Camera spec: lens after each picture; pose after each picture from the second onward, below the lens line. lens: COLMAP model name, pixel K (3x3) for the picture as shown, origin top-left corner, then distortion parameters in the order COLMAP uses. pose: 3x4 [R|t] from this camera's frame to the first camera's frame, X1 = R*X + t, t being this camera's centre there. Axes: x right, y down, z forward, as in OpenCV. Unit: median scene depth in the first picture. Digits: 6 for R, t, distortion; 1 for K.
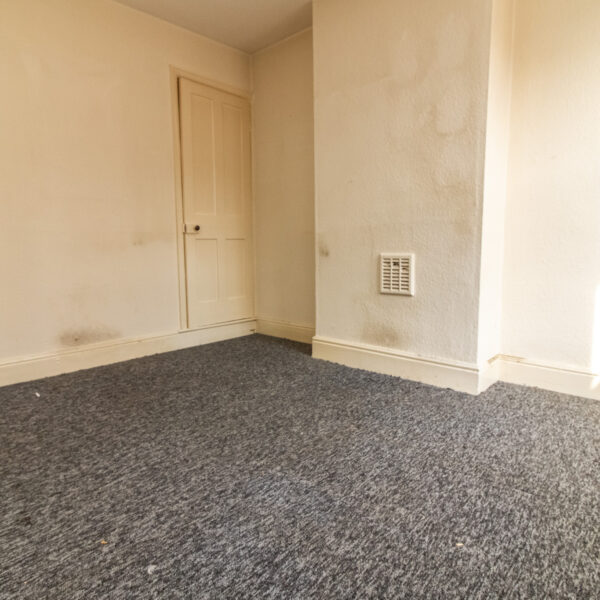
lens RADIAL K [[446.7, 0, 311.8], [0, 446.7, 298.2], [0, 0, 1]] dist [-0.003078, 0.003600]
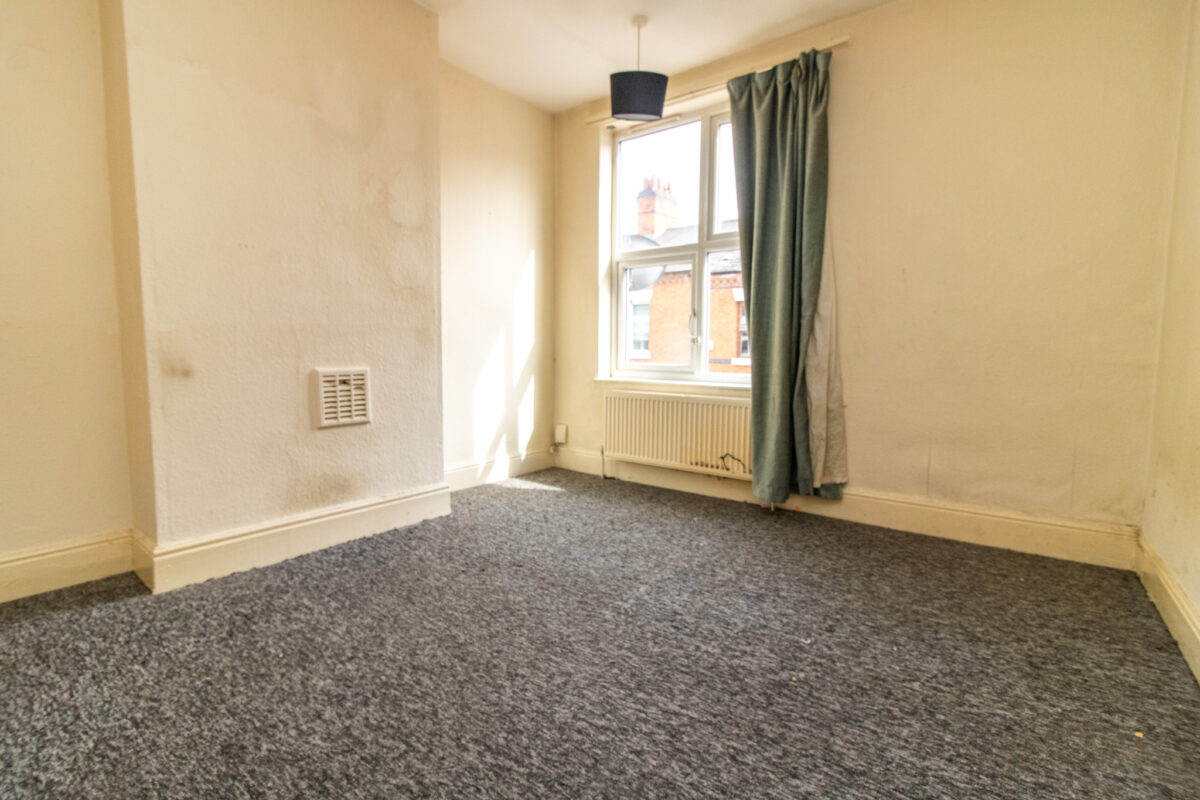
lens RADIAL K [[552.7, 0, 601.3], [0, 552.7, 398.3], [0, 0, 1]] dist [0.002895, -0.000006]
pose [[-0.081993, -0.086311, 0.992889, -0.807451], [0.112248, 0.989104, 0.095252, -0.100458], [-0.990292, 0.119260, -0.071411, 0.743912]]
